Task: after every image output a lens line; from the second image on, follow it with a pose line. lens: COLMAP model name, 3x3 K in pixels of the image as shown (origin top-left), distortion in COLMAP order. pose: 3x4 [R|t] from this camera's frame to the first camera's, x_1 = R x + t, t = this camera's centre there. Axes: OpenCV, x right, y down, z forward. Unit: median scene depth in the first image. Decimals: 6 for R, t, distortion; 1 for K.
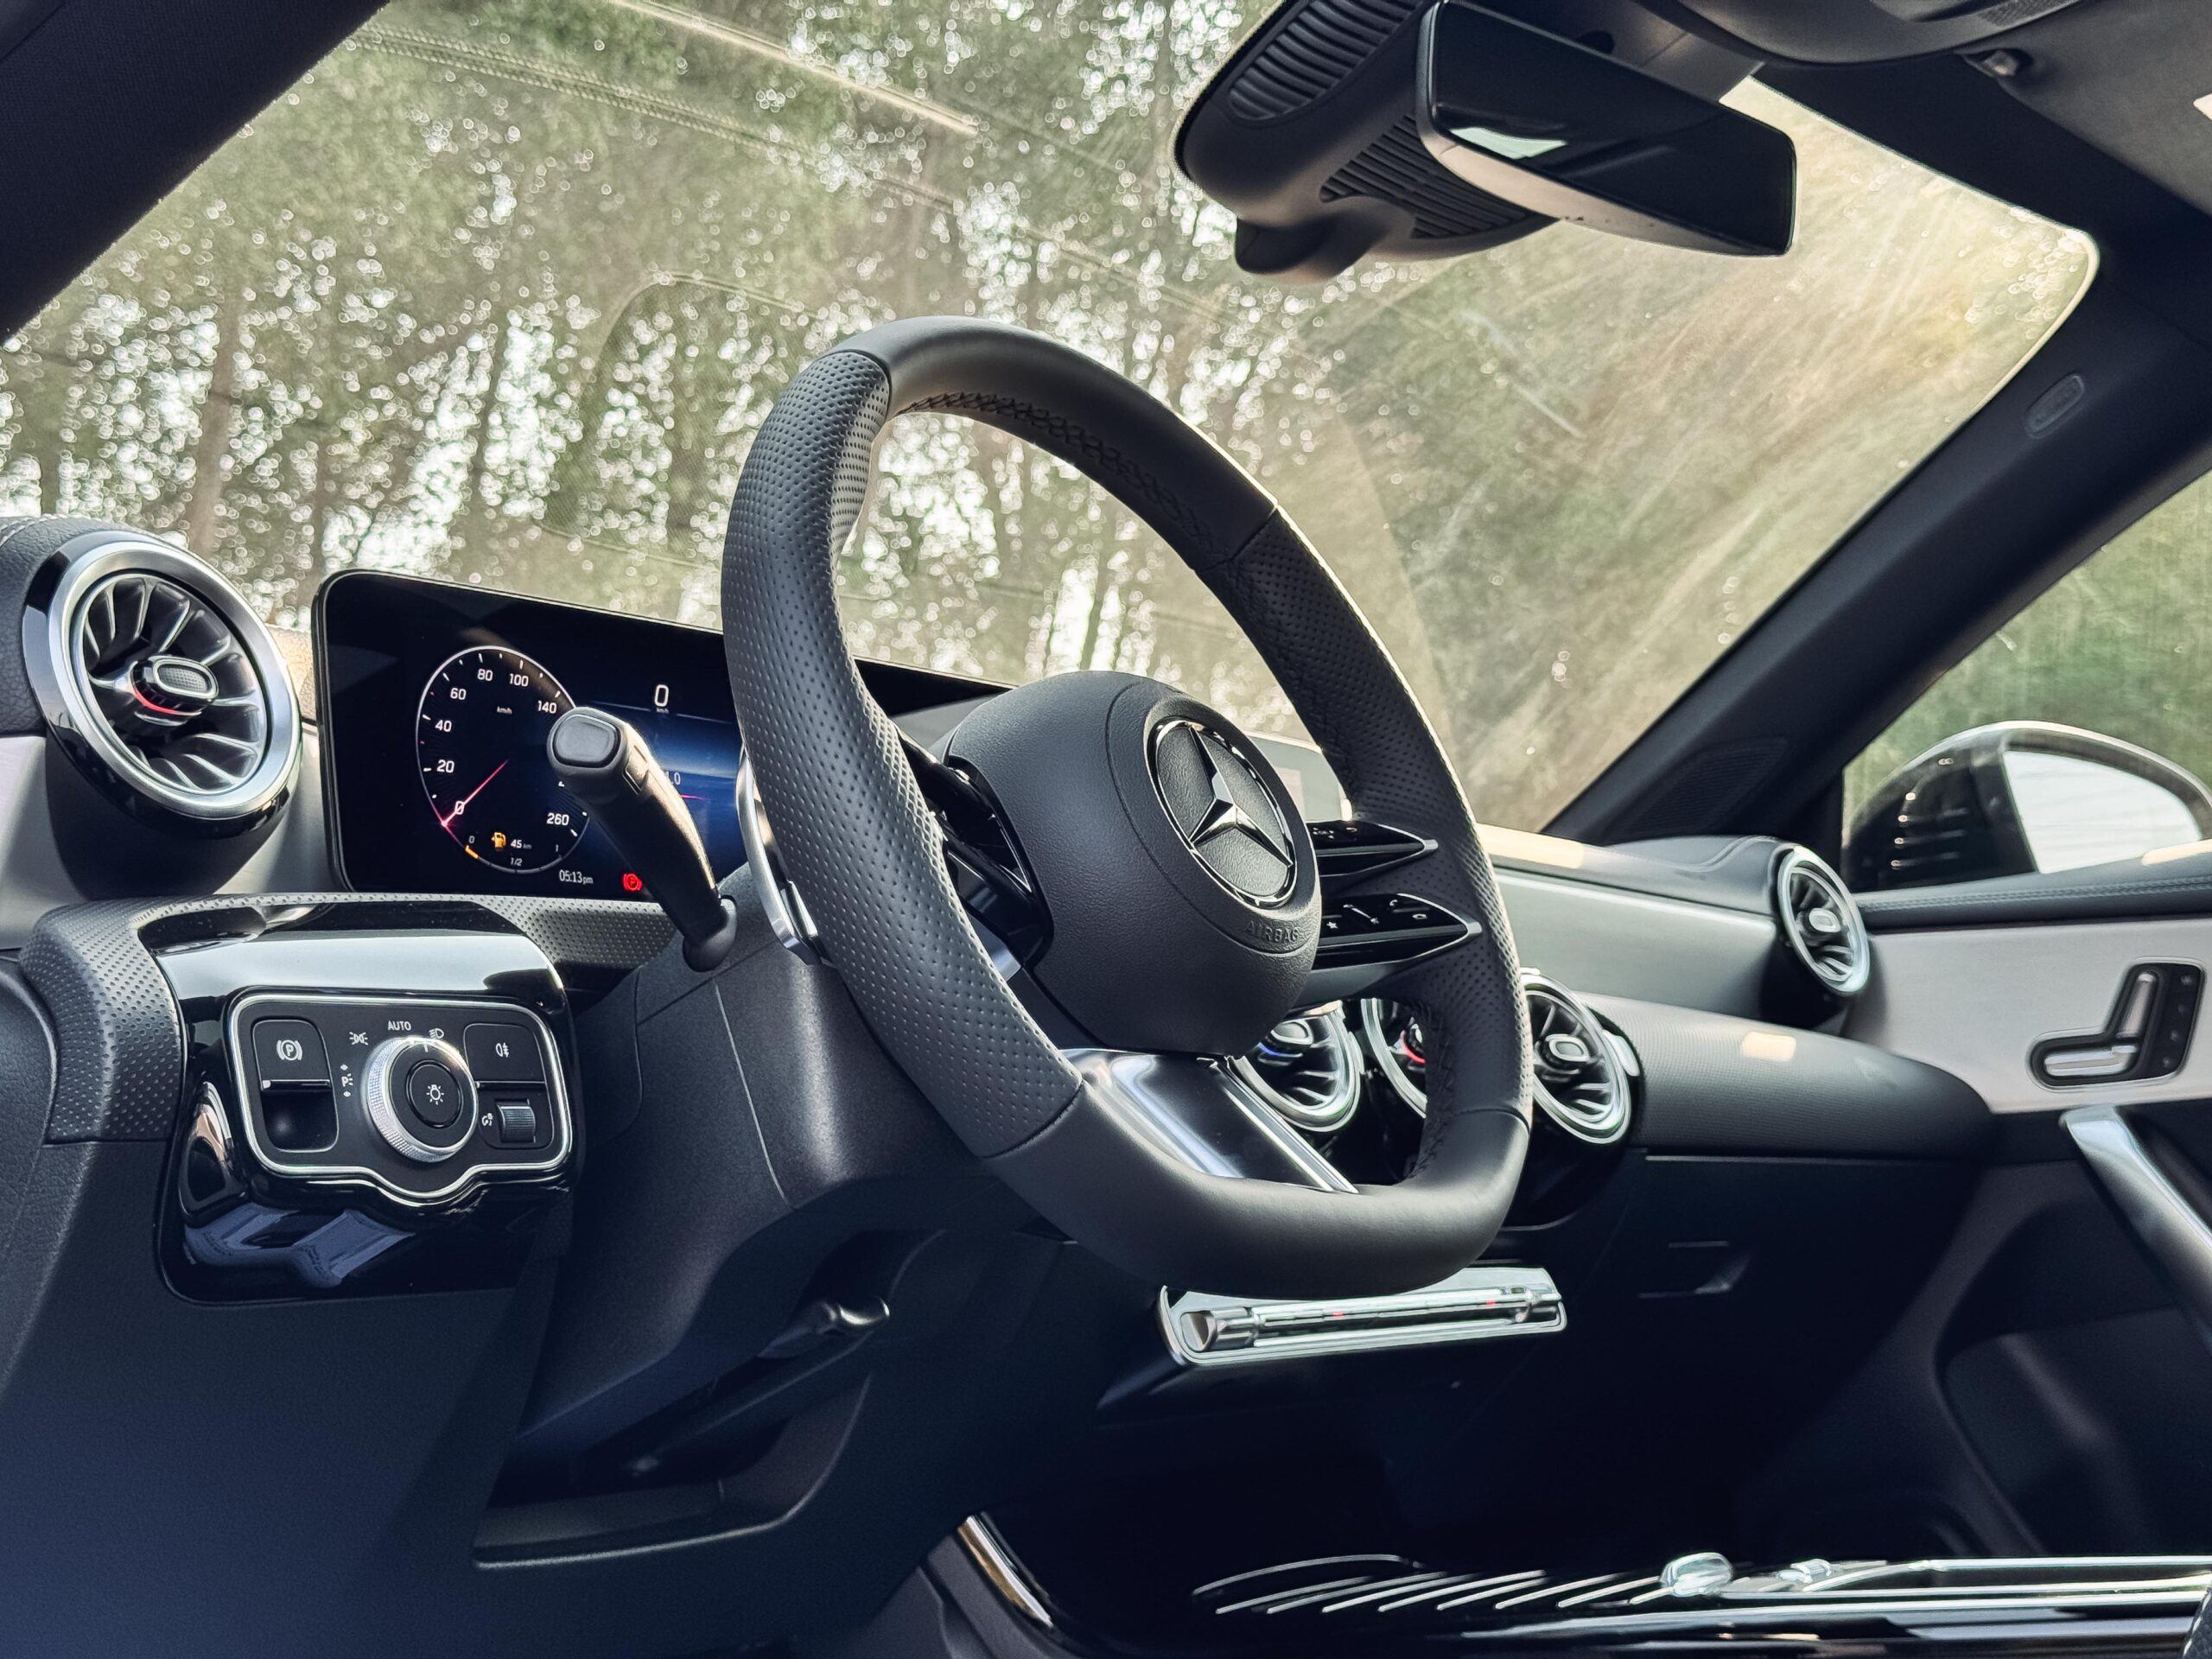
lens RADIAL K [[3160.6, 0, 1132.0], [0, 3160.6, 837.9], [0, 0, 1]] dist [0.105412, 0.002975]
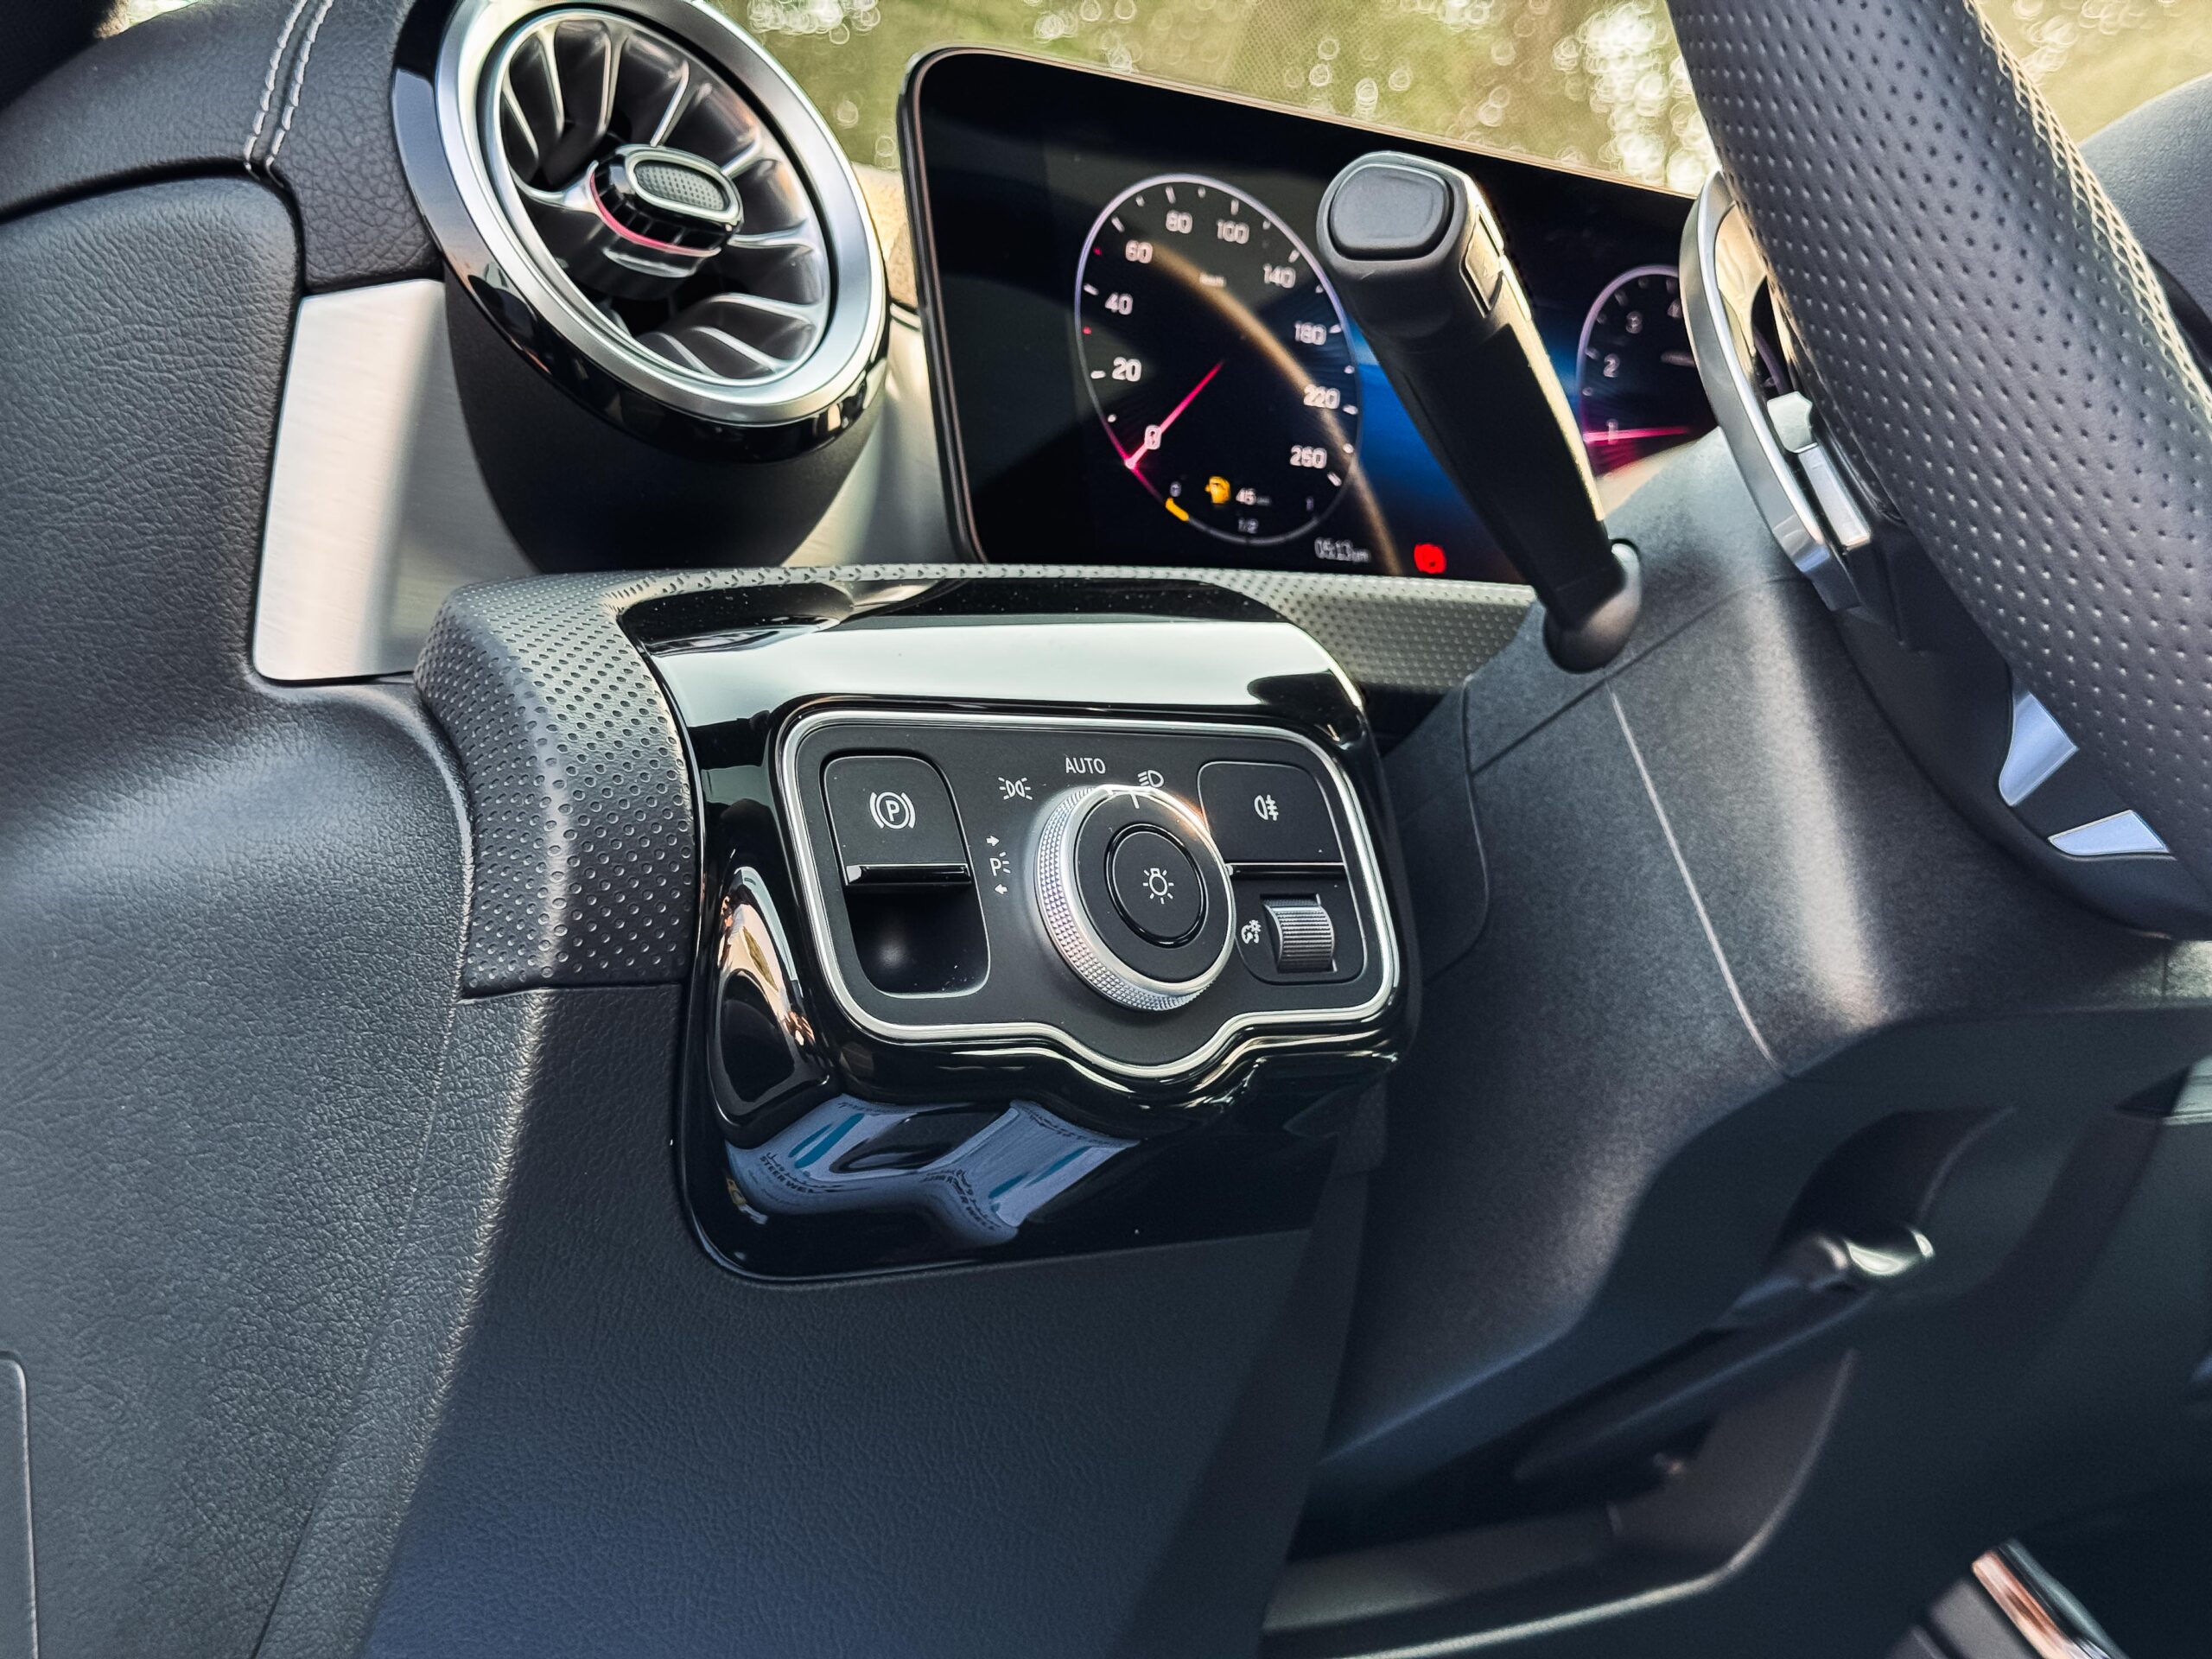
lens RADIAL K [[3160.6, 0, 1132.0], [0, 3160.6, 837.9], [0, 0, 1]] dist [0.105412, 0.002975]
pose [[0.978020, -0.054990, -0.201131, -0.111464], [0.062230, 0.997615, 0.029848, 0.054601], [0.199010, -0.041708, 0.979109, 0.458856]]
